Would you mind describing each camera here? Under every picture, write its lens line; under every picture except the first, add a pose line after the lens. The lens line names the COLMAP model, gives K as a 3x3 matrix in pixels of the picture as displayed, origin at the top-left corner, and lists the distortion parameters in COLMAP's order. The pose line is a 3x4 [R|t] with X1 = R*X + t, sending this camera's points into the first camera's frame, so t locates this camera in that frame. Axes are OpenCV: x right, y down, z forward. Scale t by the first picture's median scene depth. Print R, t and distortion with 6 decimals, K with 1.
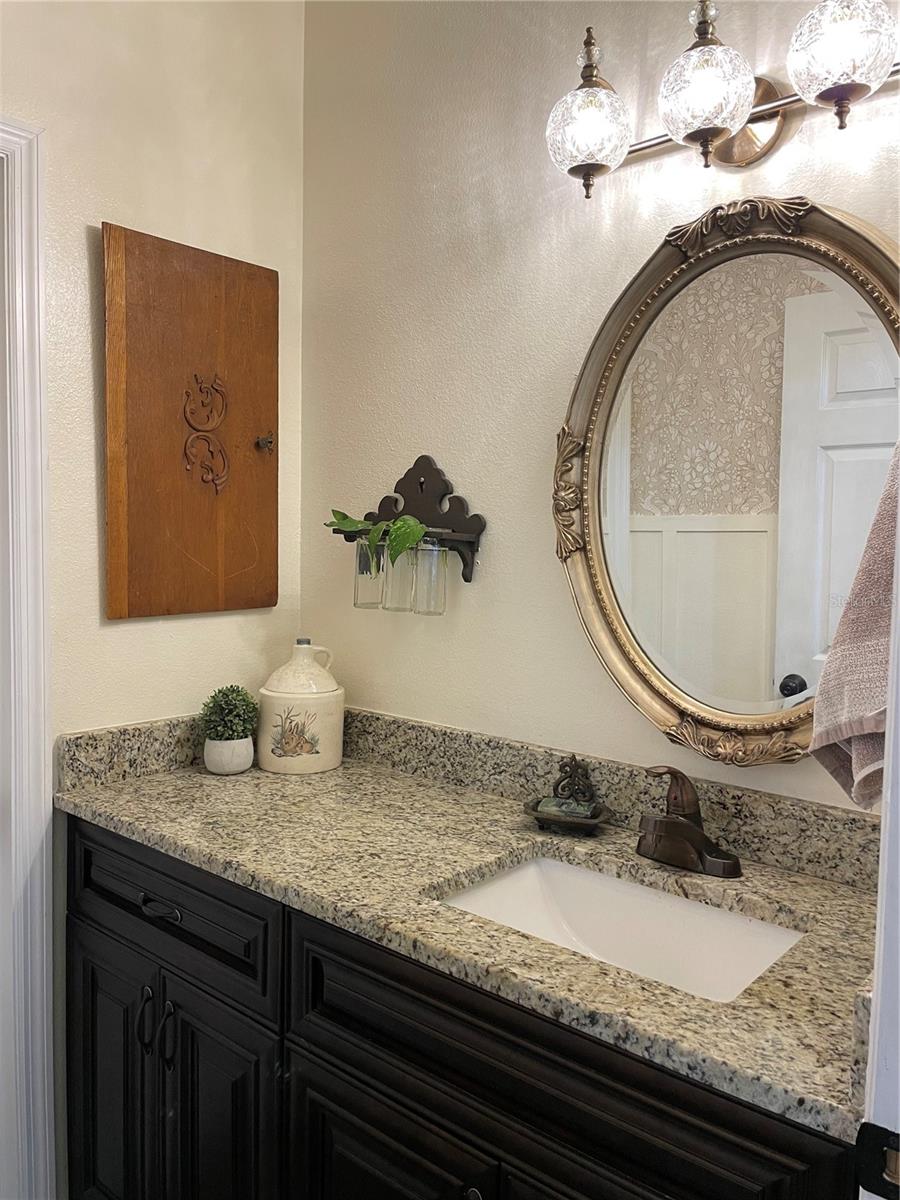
lens RADIAL K [[936.2, 0, 451.8], [0, 936.2, 589.0], [0, 0, 1]] dist [0.039104, -0.098716]
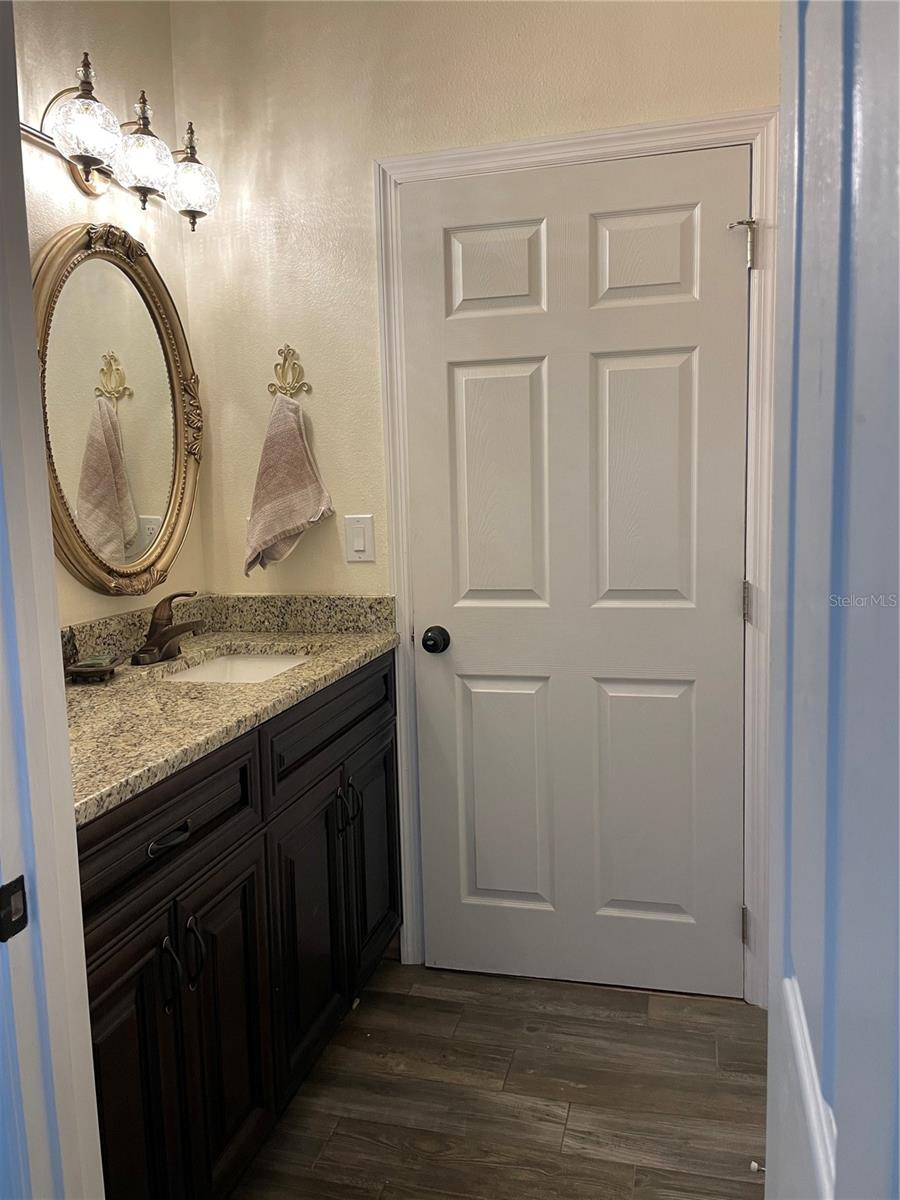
lens RADIAL K [[936.2, 0, 438.1], [0, 936.2, 588.5], [0, 0, 1]] dist [0.039104, -0.098716]
pose [[-0.414592, -0.118032, 0.902320, -1.302456], [0.068775, 0.984653, 0.160402, -0.041268], [-0.907405, 0.128559, -0.400112, 1.152407]]
